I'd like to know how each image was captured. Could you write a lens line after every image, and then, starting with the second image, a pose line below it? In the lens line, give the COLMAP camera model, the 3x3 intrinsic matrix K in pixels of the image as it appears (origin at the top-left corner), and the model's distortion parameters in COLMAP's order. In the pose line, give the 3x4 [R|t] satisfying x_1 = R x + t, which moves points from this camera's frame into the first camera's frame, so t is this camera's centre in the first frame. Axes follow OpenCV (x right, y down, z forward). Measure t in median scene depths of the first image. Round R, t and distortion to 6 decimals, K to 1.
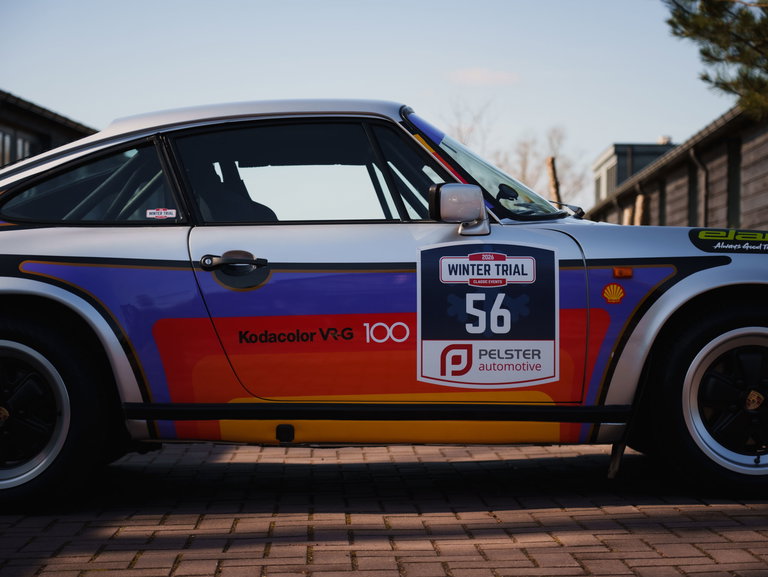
lens RADIAL K [[1609.8, 0, 386.8], [0, 1609.8, 292.2], [0, 0, 1]] dist [0.082200, 0.000000]
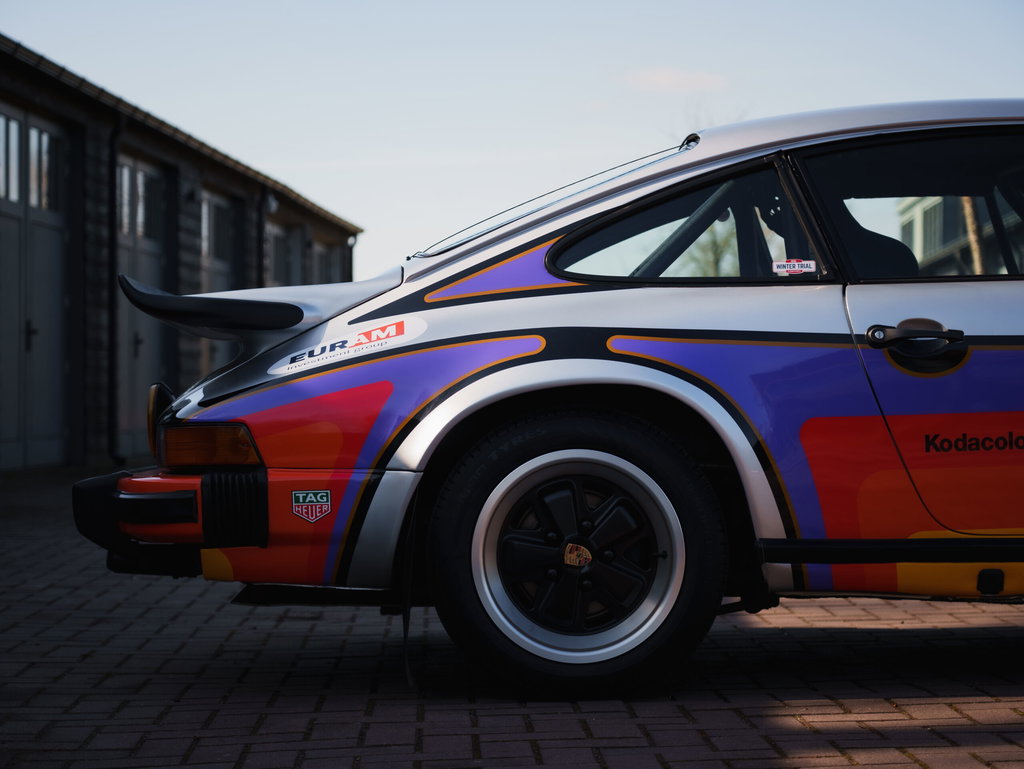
lens RADIAL K [[2290.3, 0, 509.7], [0, 2290.3, 390.2], [0, 0, 1]] dist [0.102150, 0.000000]
pose [[0.999866, -0.007158, 0.014741, -0.283820], [0.007160, 0.999974, -0.000065, 0.003777], [-0.014741, 0.000170, 0.999891, 0.013981]]
